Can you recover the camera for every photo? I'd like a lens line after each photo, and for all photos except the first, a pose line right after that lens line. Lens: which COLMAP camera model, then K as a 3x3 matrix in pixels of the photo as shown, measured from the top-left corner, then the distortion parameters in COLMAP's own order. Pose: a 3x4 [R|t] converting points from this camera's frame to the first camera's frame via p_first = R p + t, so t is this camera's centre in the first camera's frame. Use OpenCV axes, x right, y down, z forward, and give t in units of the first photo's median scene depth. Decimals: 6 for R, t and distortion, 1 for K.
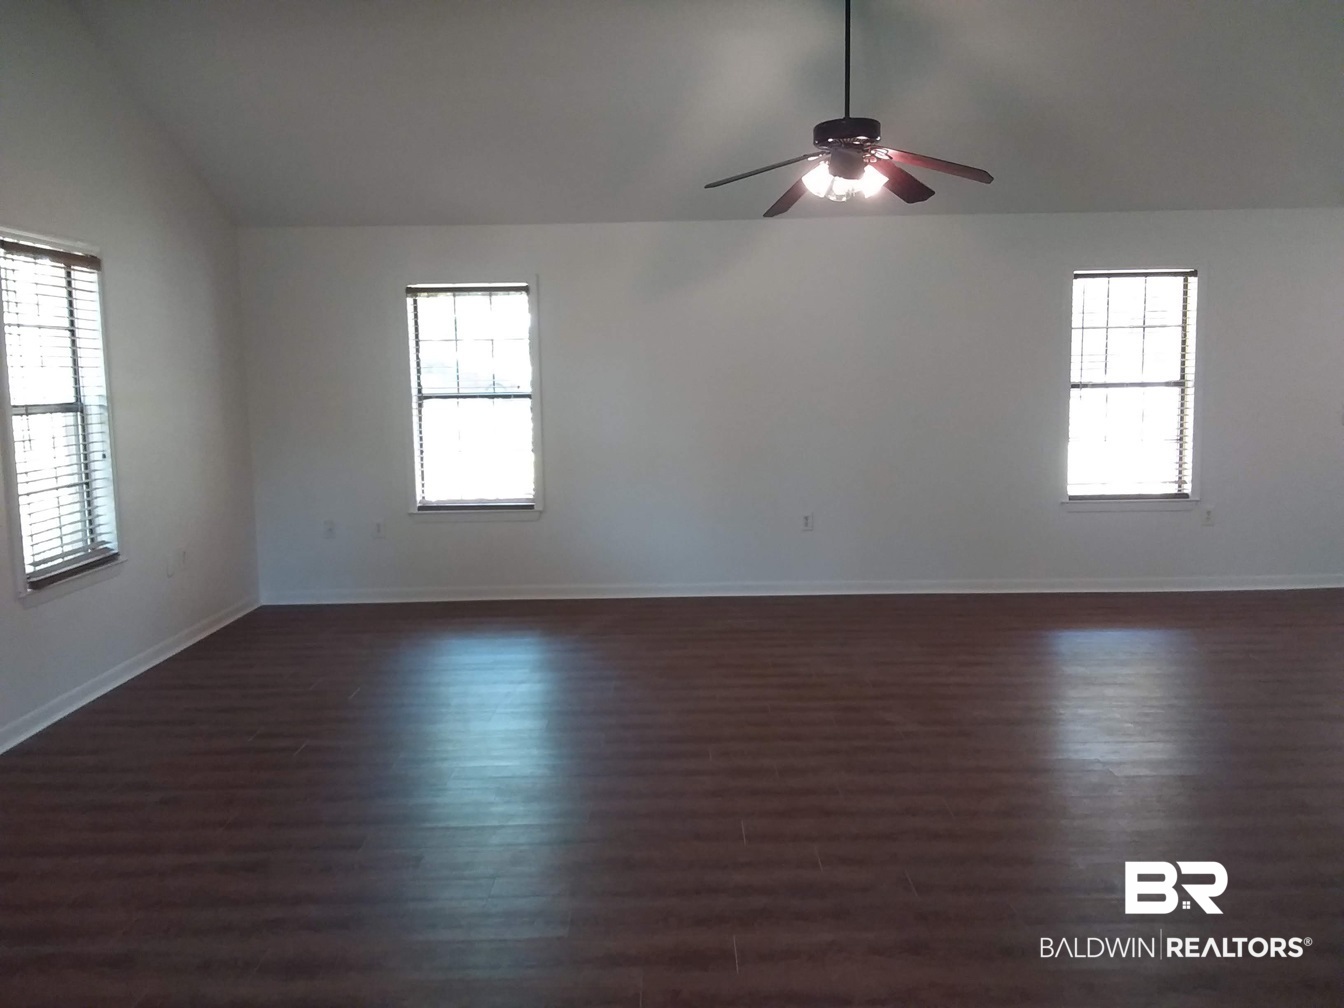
lens RADIAL K [[1087.8, 0, 666.7], [0, 1087.8, 492.4], [0, 0, 1]] dist [0.092584, -0.139338]
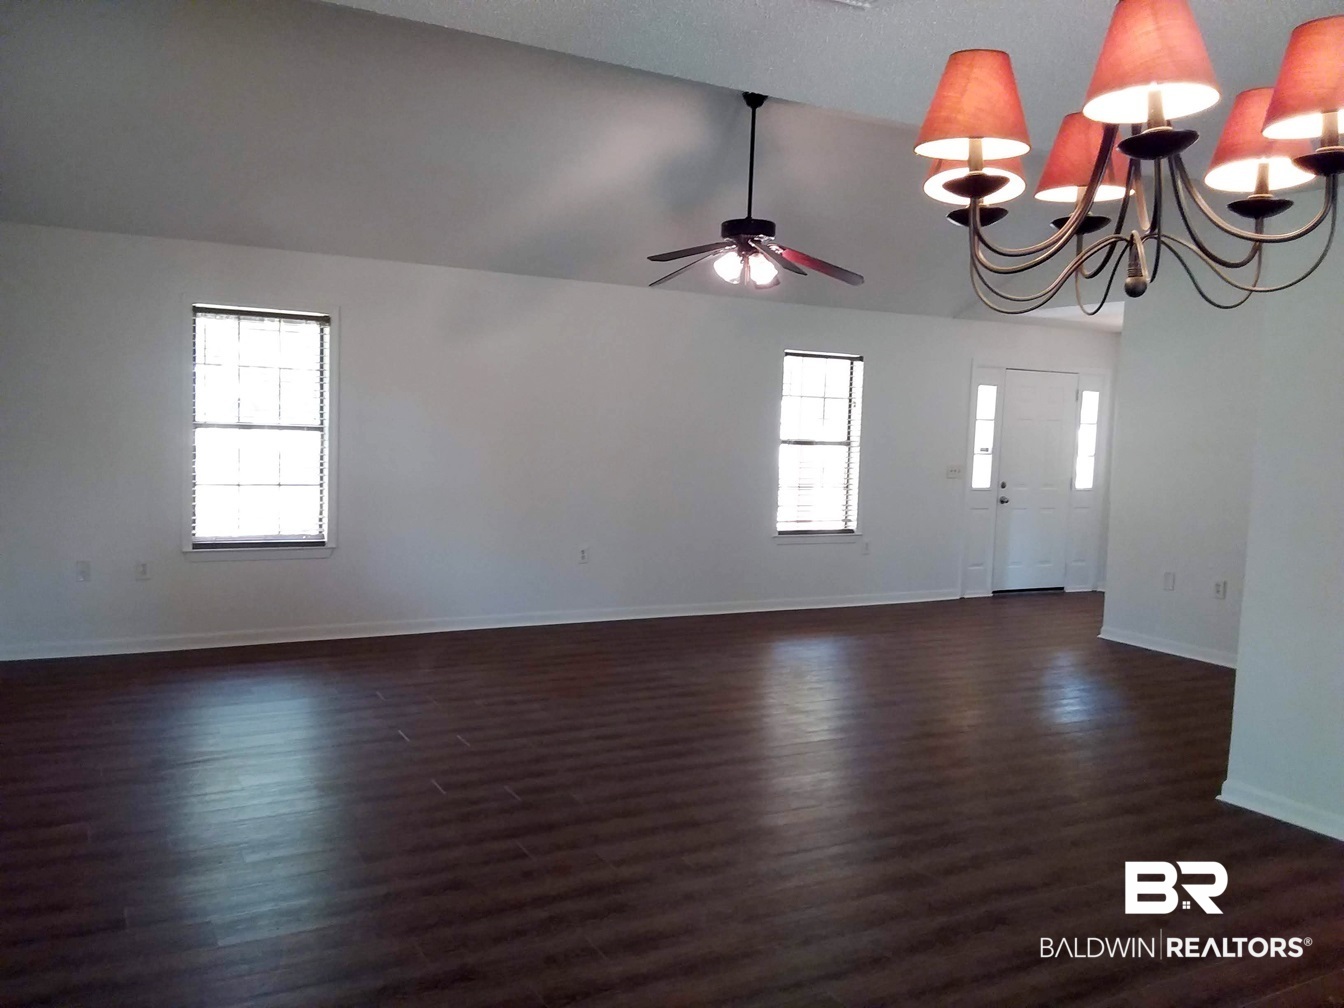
lens RADIAL K [[1087.8, 0, 674.4], [0, 1087.8, 504.0], [0, 0, 1]] dist [0.092584, -0.139338]
pose [[0.871939, 0.011120, 0.489489, -0.331445], [0.001828, 0.999661, -0.025967, 0.004082], [-0.489612, 0.023537, 0.871623, -0.003778]]
